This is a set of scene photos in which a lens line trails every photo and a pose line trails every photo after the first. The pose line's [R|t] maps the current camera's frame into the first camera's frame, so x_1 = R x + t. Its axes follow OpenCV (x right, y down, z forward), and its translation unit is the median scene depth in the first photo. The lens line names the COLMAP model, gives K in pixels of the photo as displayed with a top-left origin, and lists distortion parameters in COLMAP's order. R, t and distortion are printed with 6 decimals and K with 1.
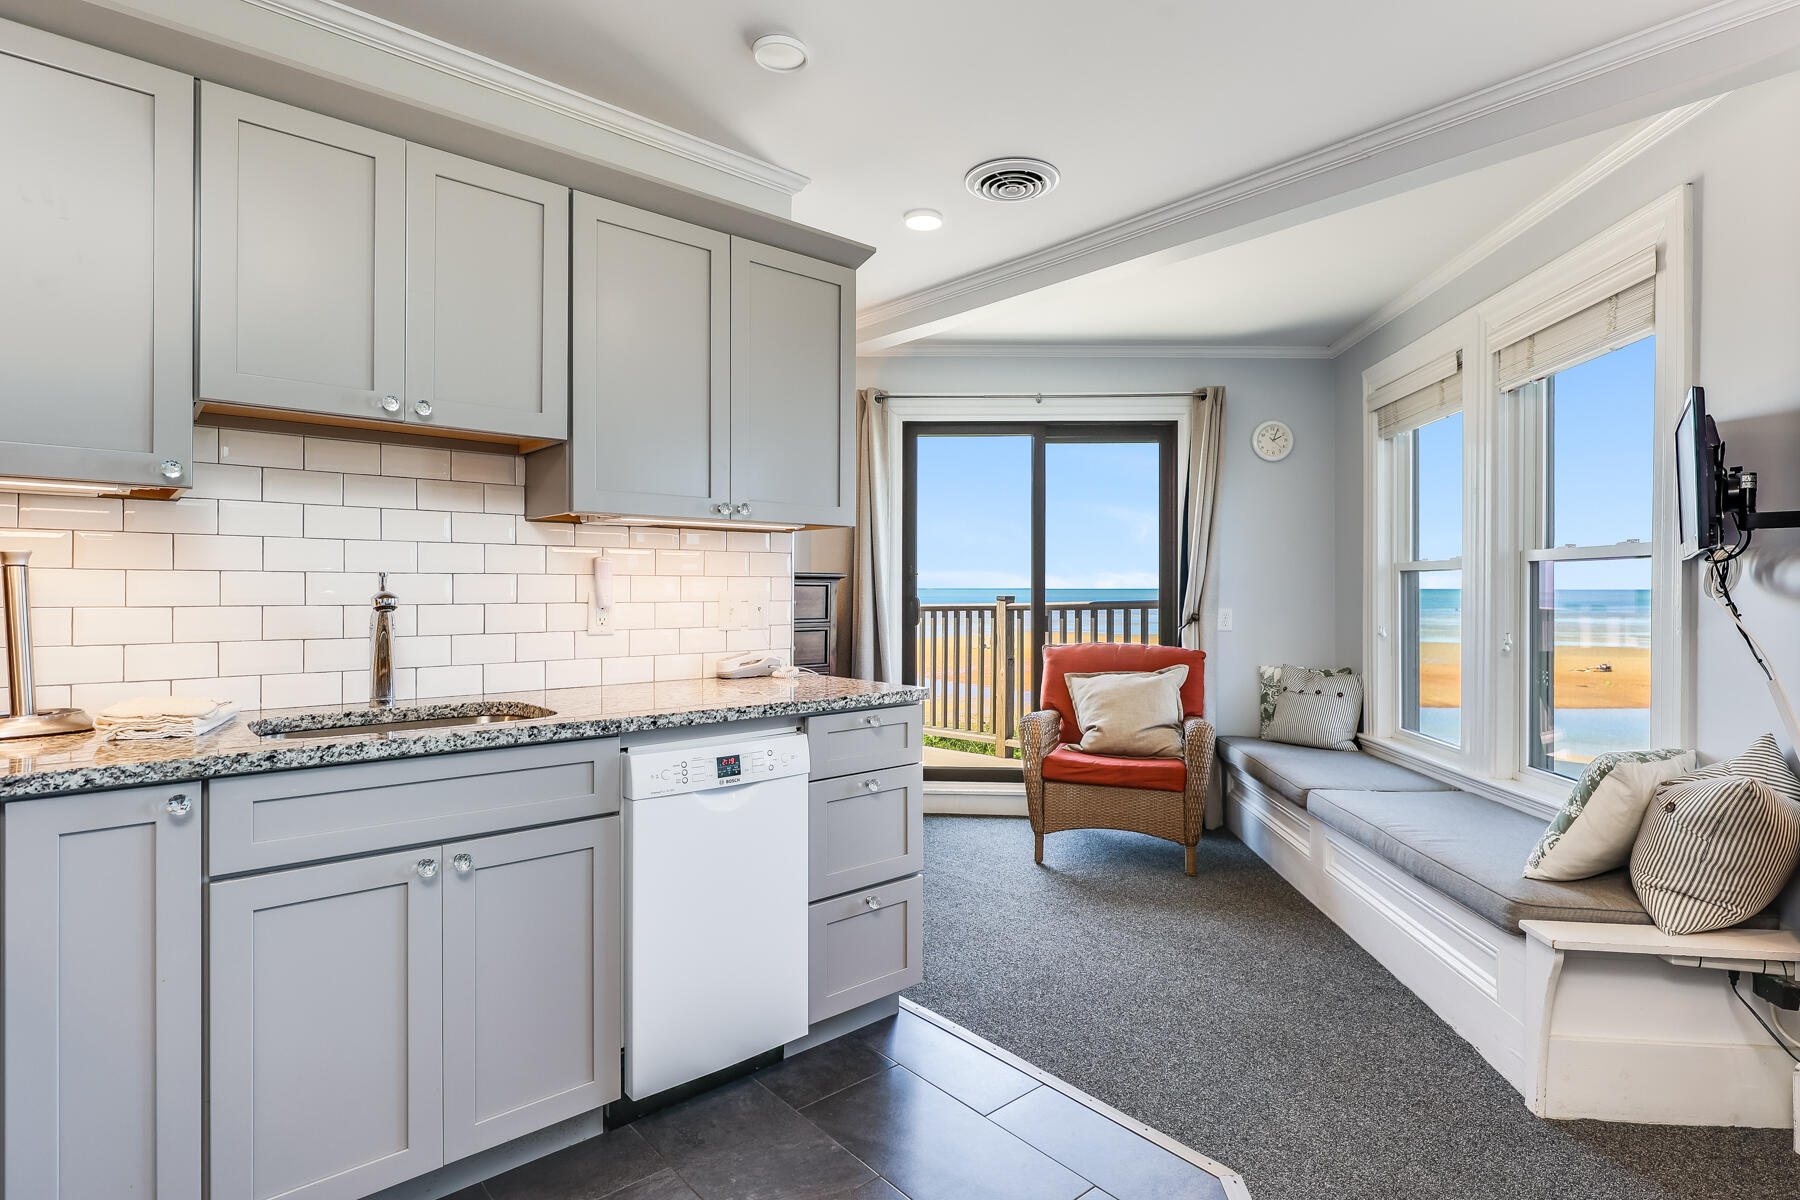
lens RADIAL K [[927.3, 0, 913.8], [0, 927.3, 588.6], [0, 0, 1]] dist [0.001115, 0.001390]
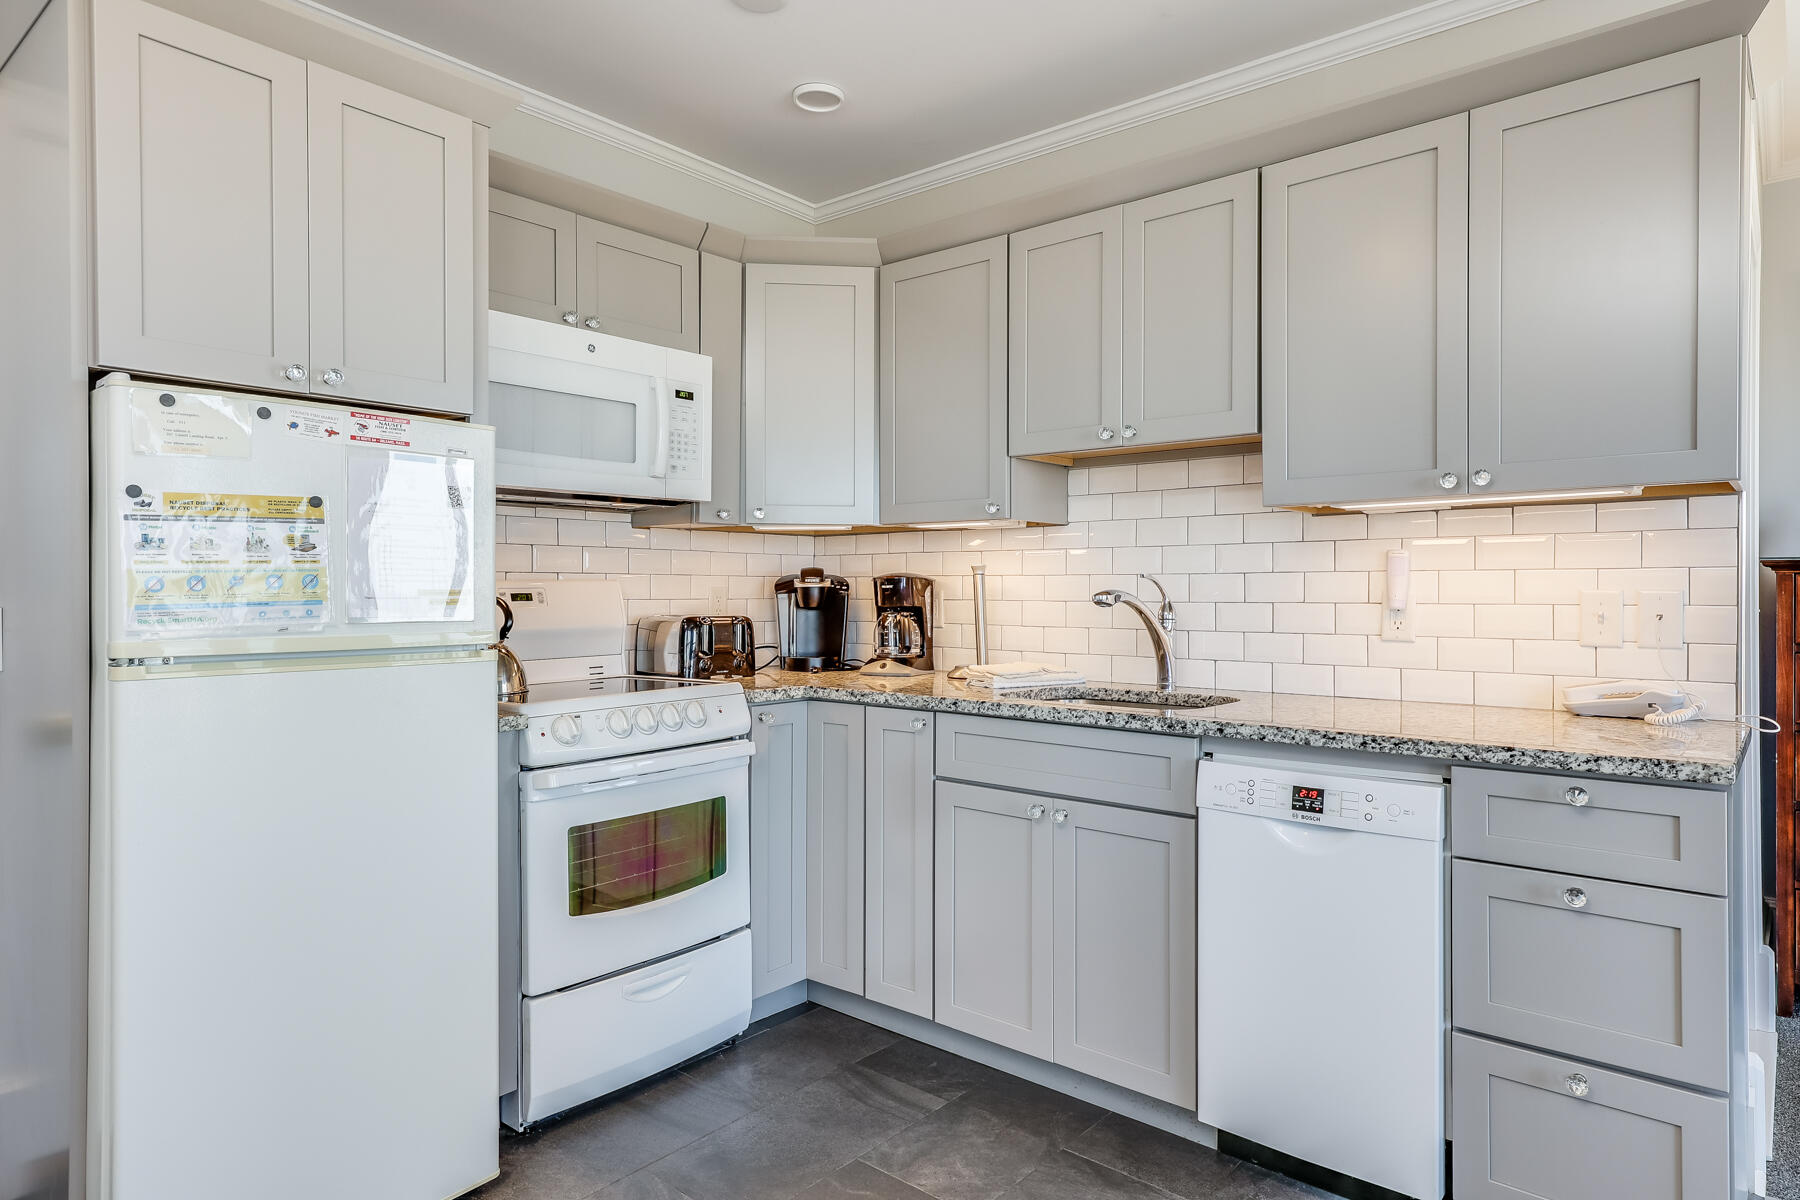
lens RADIAL K [[1057.8, 0, 912.9], [0, 1057.8, 592.1], [0, 0, 1]] dist [0.016728, -0.000067]
pose [[0.132615, 0.001325, -0.991167, 0.518398], [0.002391, 0.999996, 0.001656, 0.002175], [0.991165, -0.002589, 0.132611, 0.388545]]
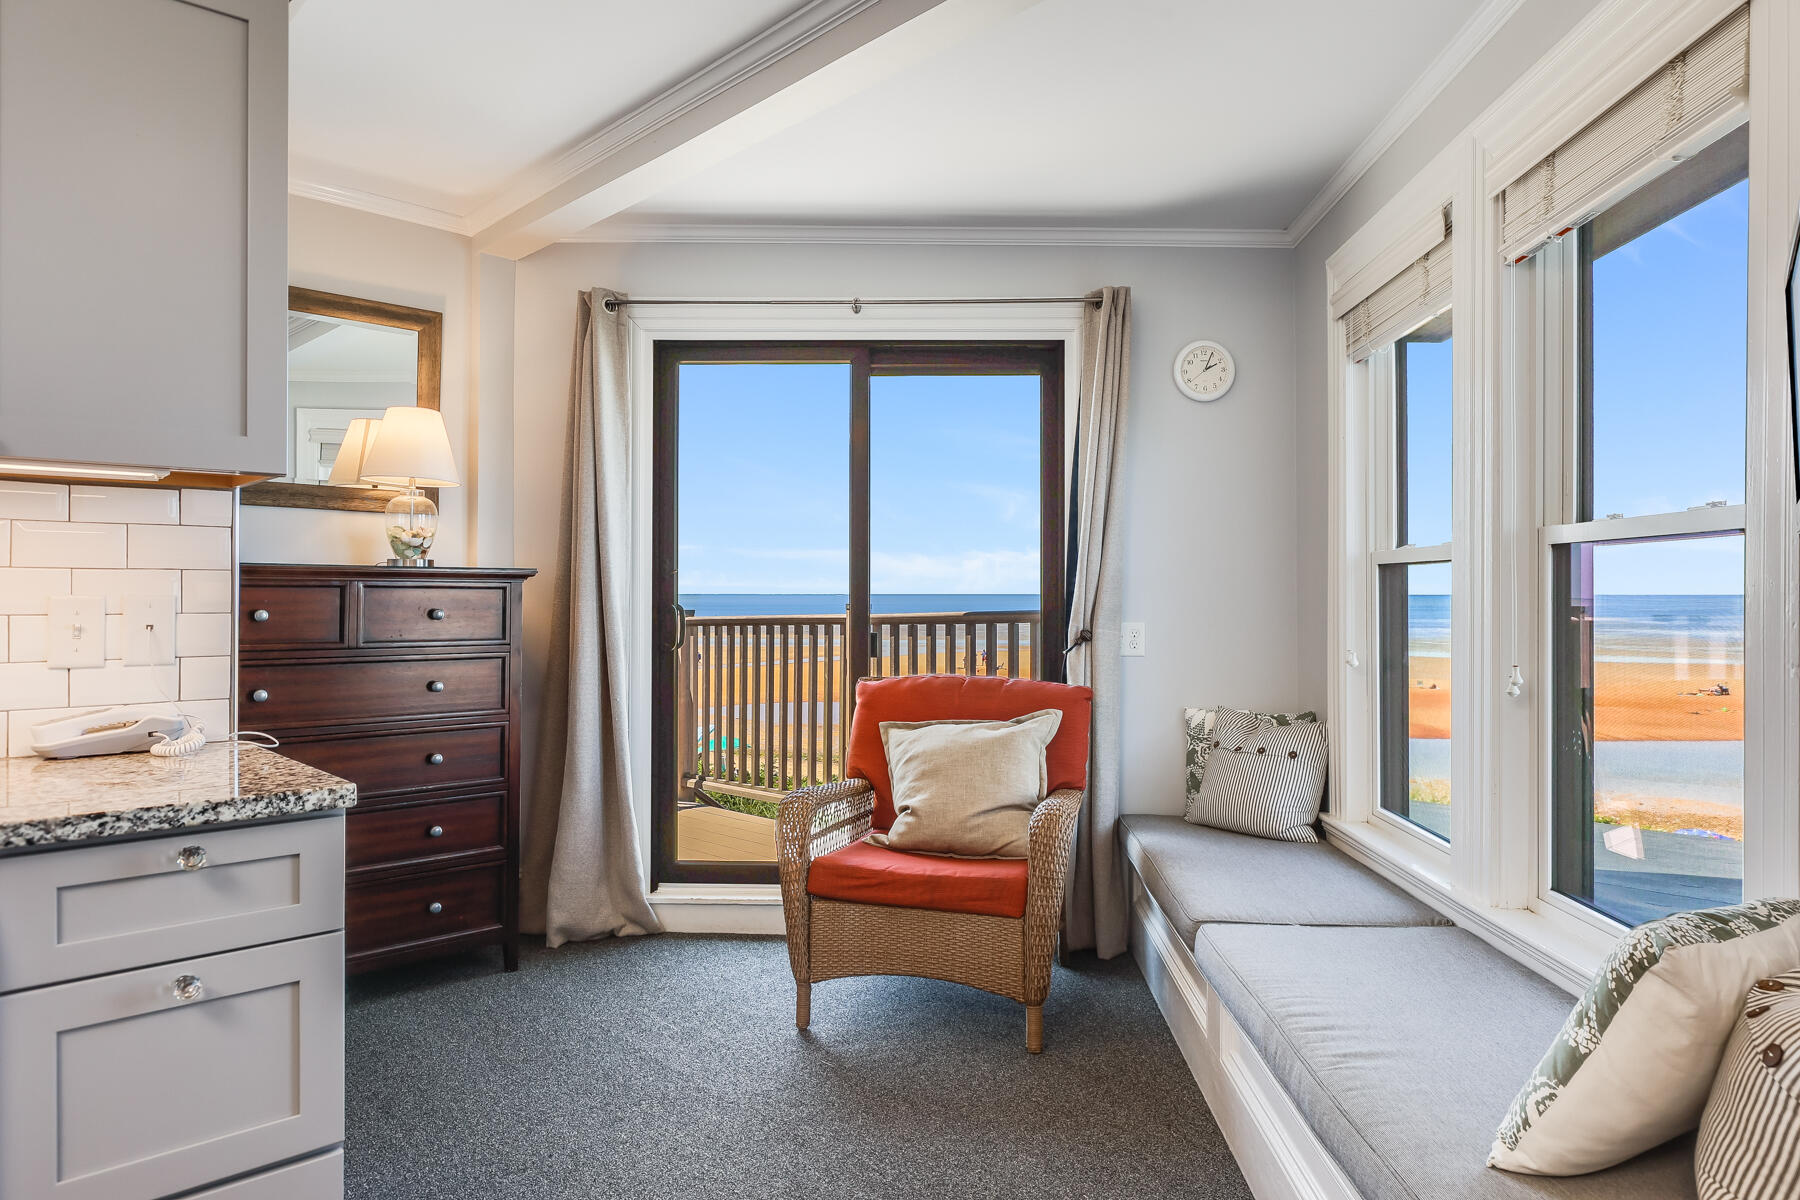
lens RADIAL K [[1142.4, 0, 909.4], [0, 1142.4, 587.6], [0, 0, 1]] dist [0.003124, -0.000192]
pose [[0.999743, -0.000262, 0.022685, 0.275524], [0.000396, 0.999983, -0.005898, 0.002527], [-0.022683, 0.005906, 0.999725, 0.324517]]
